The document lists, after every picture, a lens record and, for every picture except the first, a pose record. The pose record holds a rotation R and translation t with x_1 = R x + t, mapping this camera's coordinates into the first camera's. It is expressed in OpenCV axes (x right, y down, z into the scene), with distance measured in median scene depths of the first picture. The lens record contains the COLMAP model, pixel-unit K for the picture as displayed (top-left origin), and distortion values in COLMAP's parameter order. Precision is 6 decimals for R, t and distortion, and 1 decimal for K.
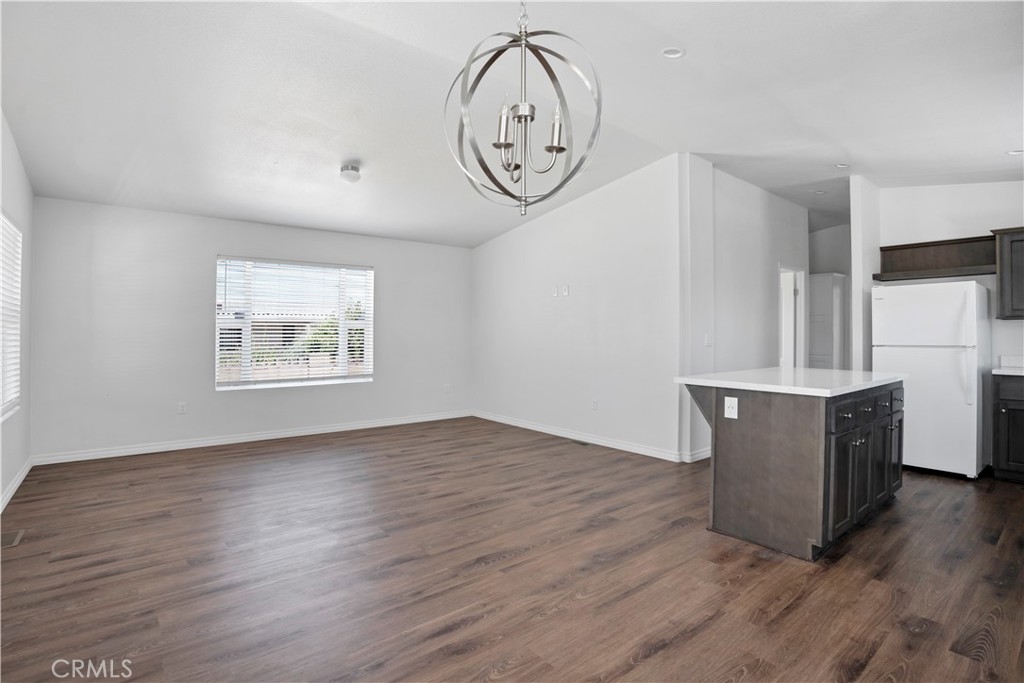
lens RADIAL K [[497.8, 0, 504.5], [0, 497.8, 329.7], [0, 0, 1]] dist [-0.074874, 0.019102]
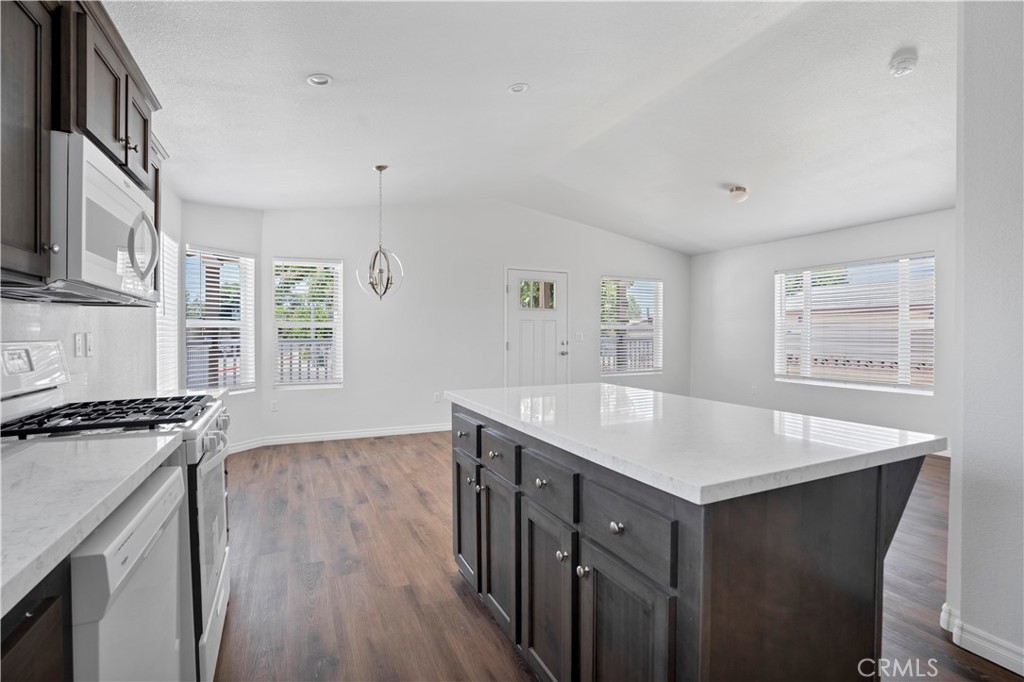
lens RADIAL K [[497.8, 0, 504.5], [0, 497.8, 329.2], [0, 0, 1]] dist [-0.074874, 0.019102]
pose [[-0.258103, -0.007362, -0.966089, 1.061415], [0.008451, 0.999915, -0.009878, 0.009773], [0.966081, -0.010714, -0.258019, 0.906927]]
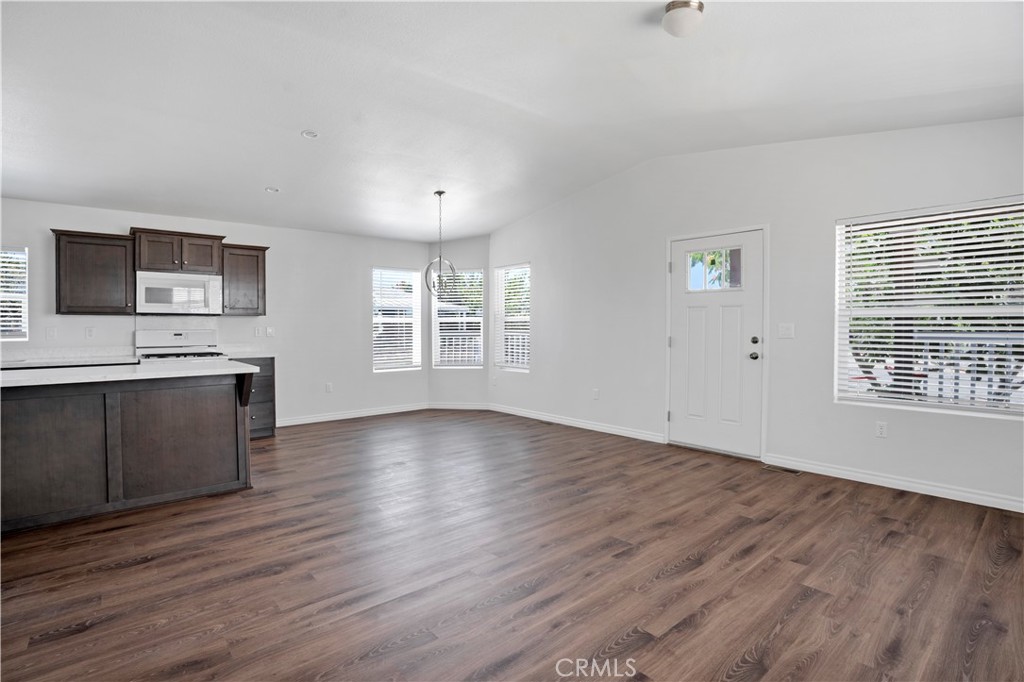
lens RADIAL K [[497.8, 0, 504.5], [0, 497.8, 329.2], [0, 0, 1]] dist [-0.074874, 0.019102]
pose [[-0.999898, 0.005420, -0.013204, -0.154971], [0.005440, 0.999984, -0.001530, 0.017251], [0.013195, -0.001602, -0.999912, 1.791040]]
